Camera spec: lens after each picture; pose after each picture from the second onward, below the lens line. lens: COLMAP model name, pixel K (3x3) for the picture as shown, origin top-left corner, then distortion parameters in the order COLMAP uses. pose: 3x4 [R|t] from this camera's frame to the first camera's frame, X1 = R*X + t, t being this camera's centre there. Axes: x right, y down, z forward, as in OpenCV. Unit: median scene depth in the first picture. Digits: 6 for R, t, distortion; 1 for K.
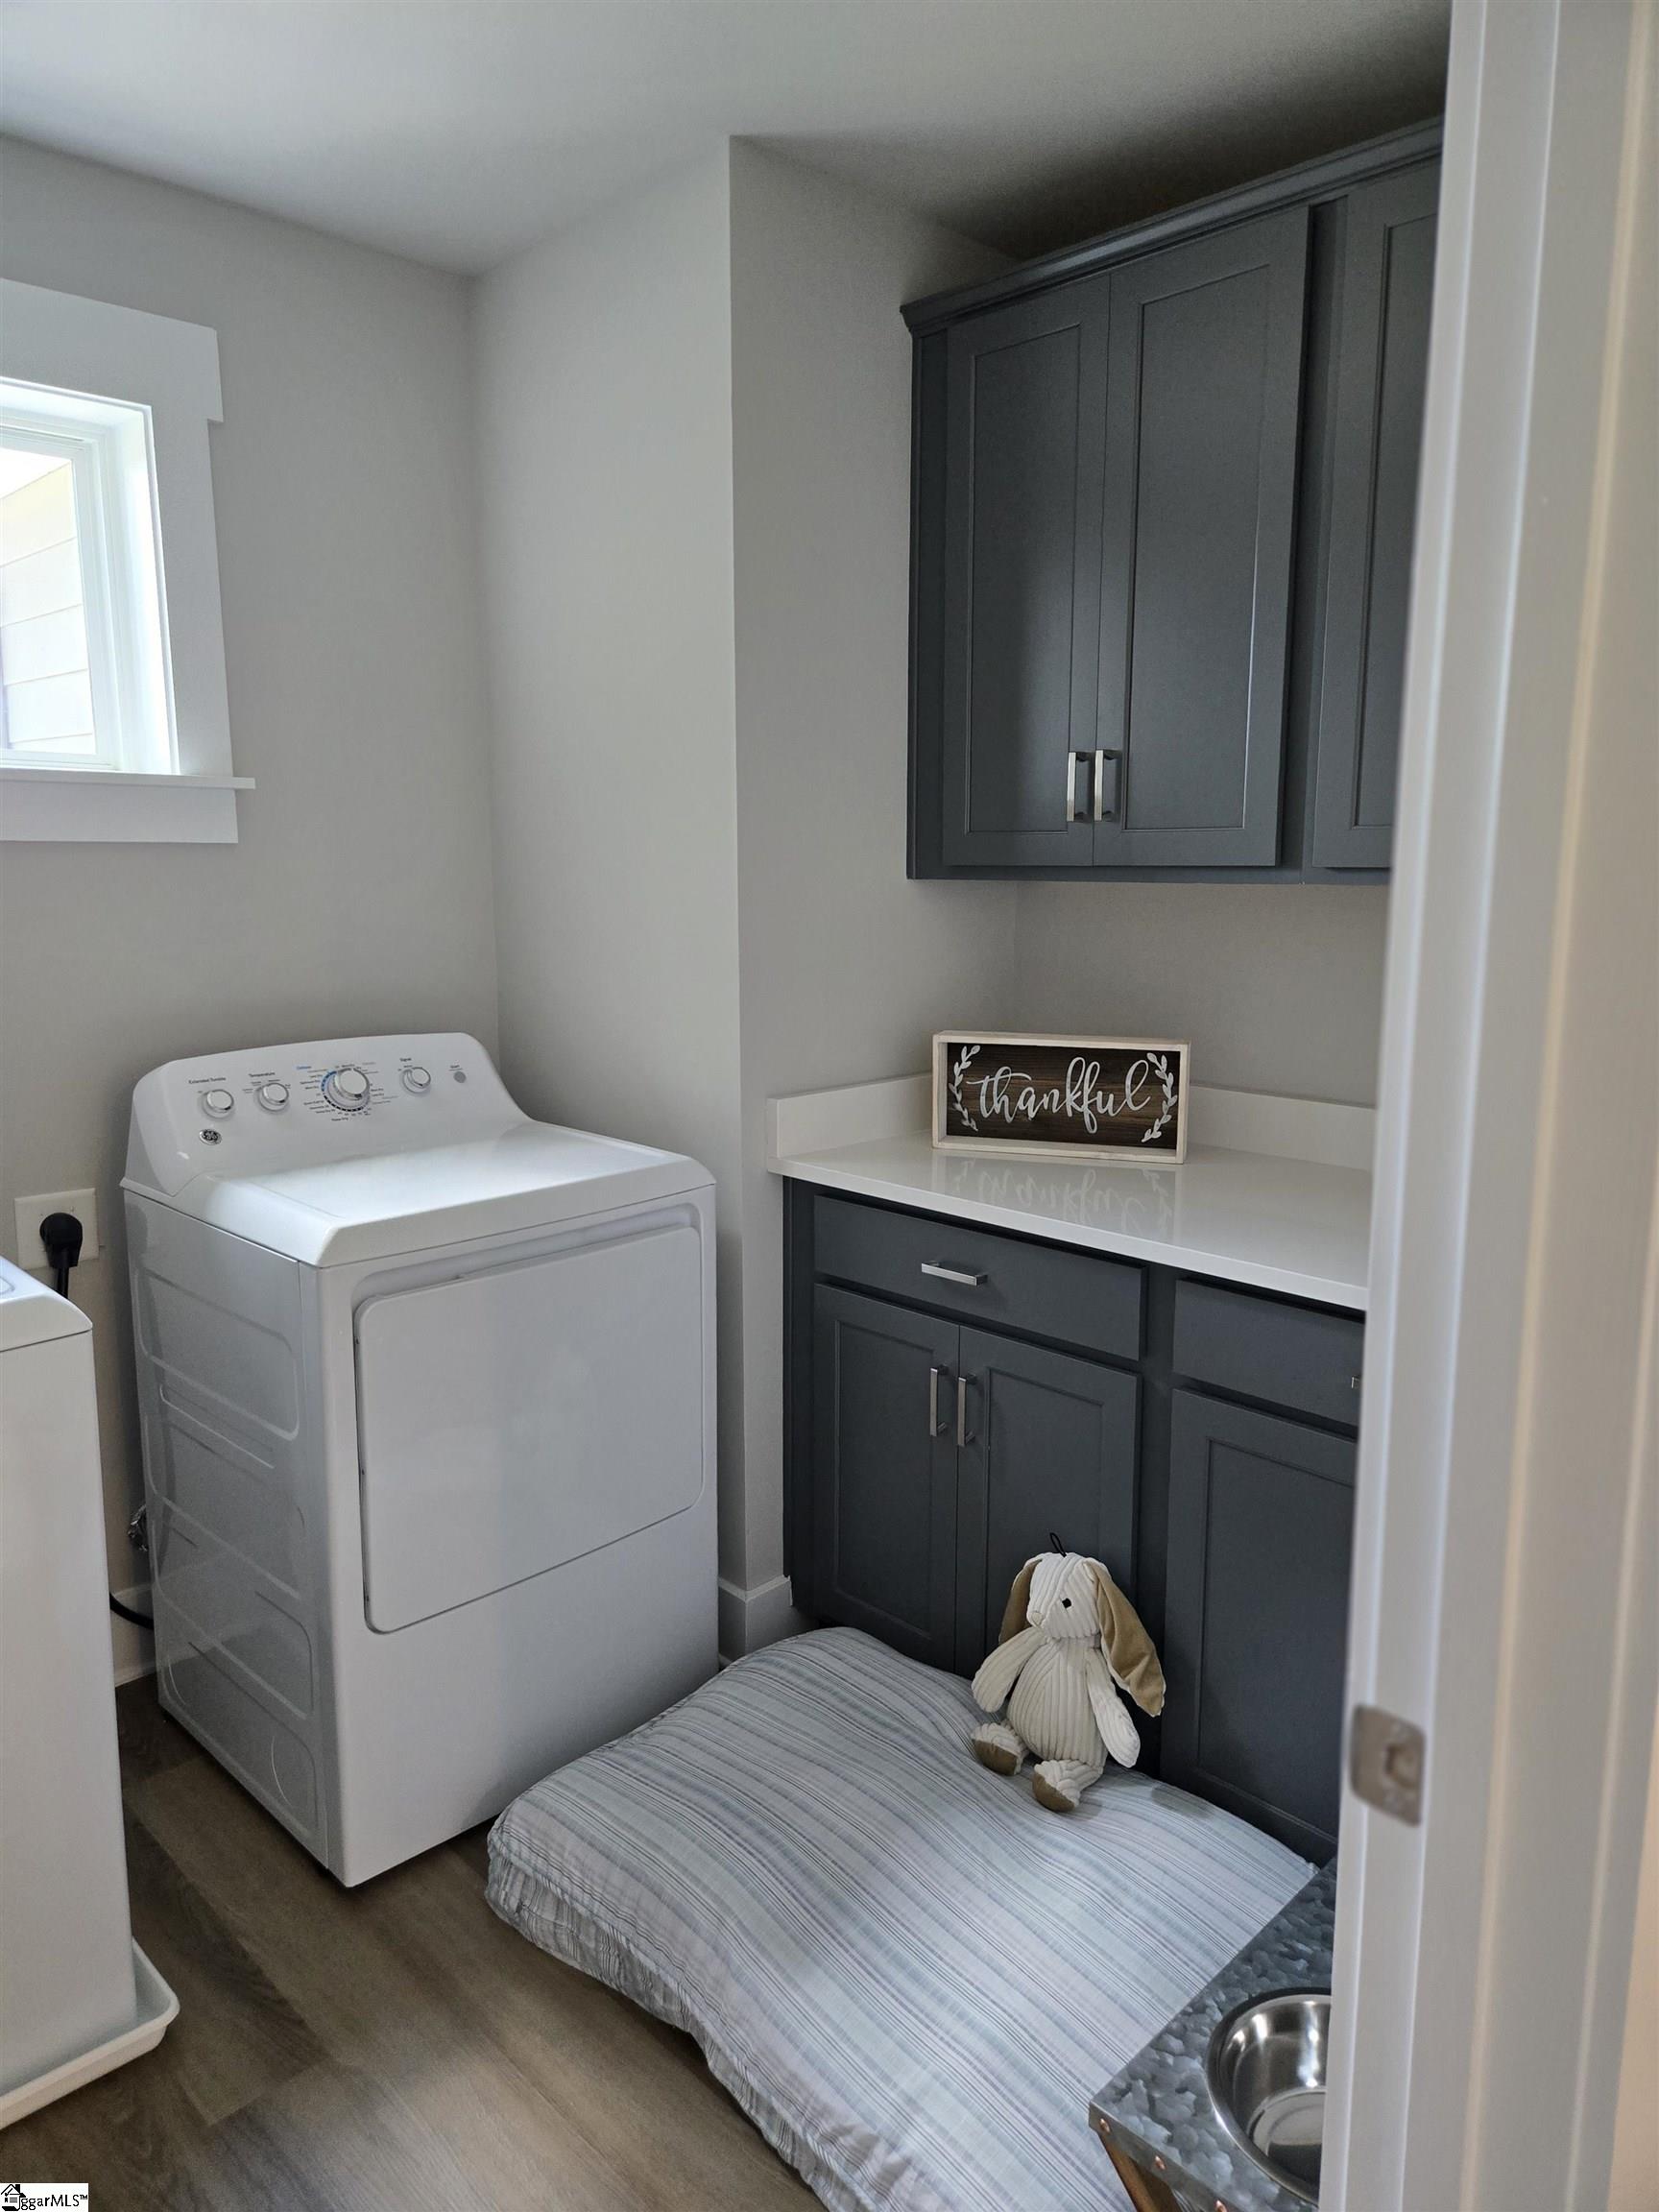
lens RADIAL K [[1483.4, 0, 825.2], [0, 1483.4, 1090.7], [0, 0, 1]] dist [0.066753, -0.051206]
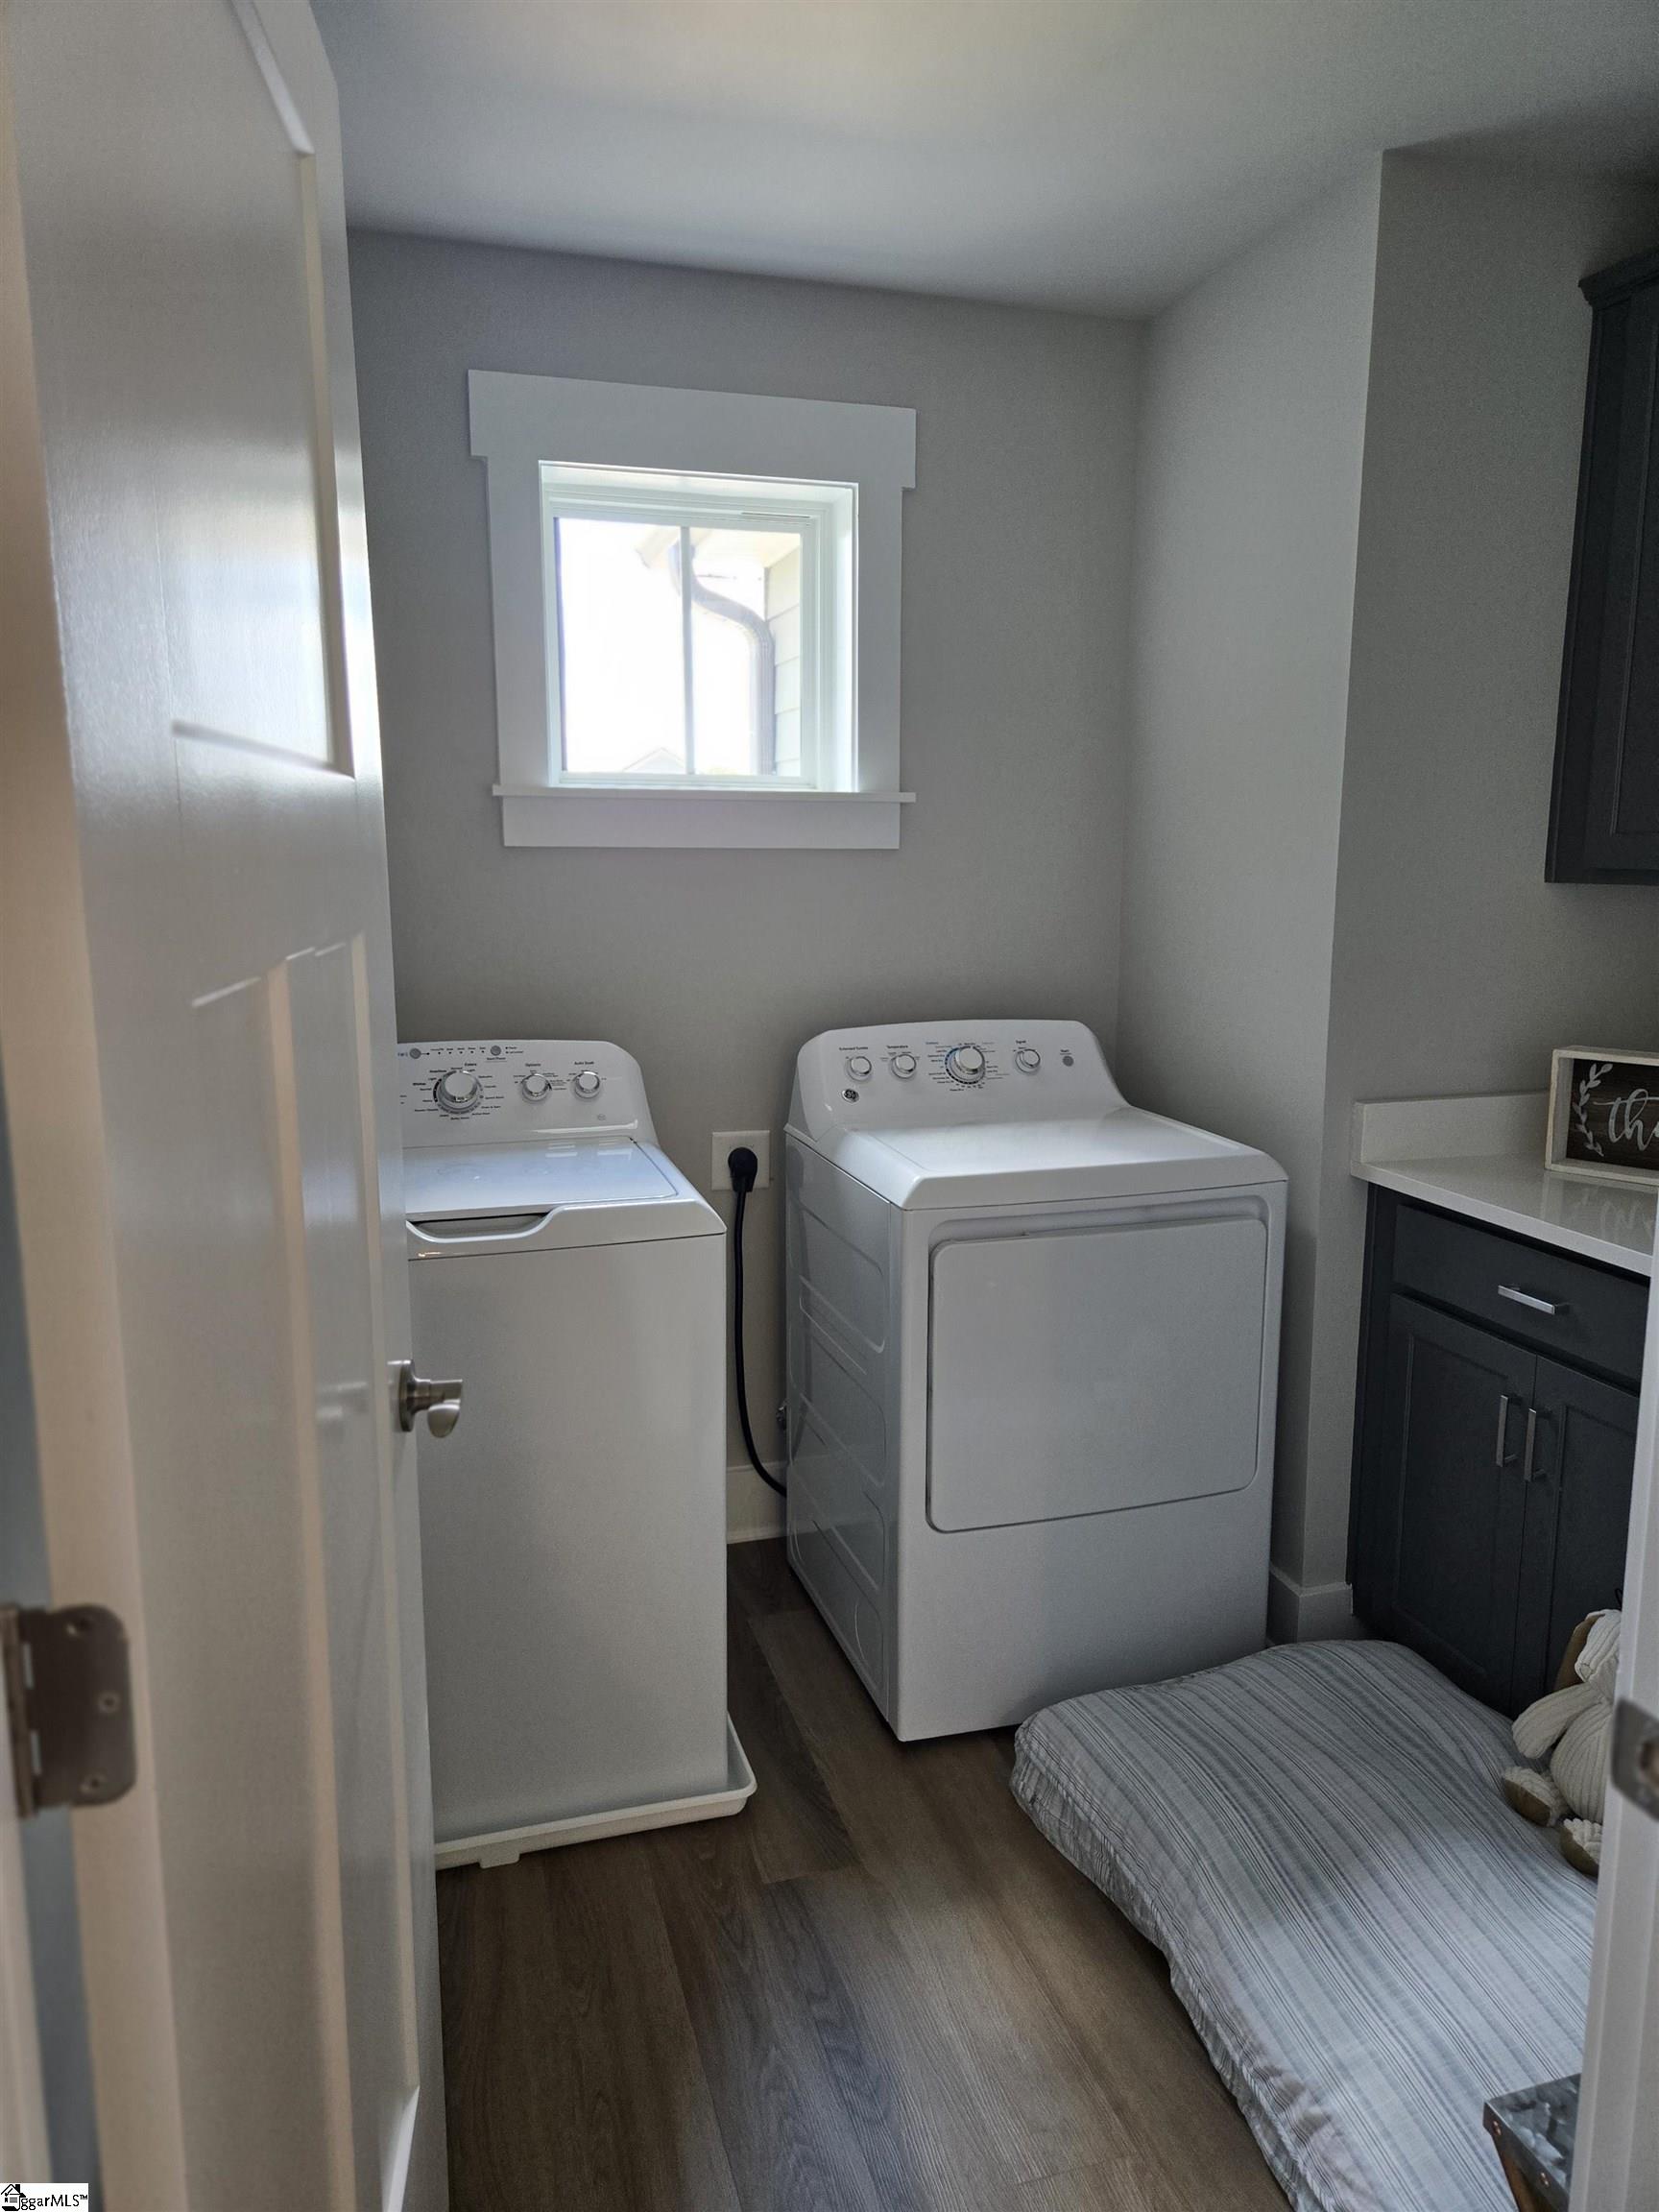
lens RADIAL K [[1483.4, 0, 825.0], [0, 1483.4, 1093.4], [0, 0, 1]] dist [0.066753, -0.051206]
pose [[0.887984, 0.077097, -0.453366, 0.113468], [-0.075143, 0.996922, 0.022351, 0.004269], [0.453693, 0.014220, 0.891044, -0.066747]]
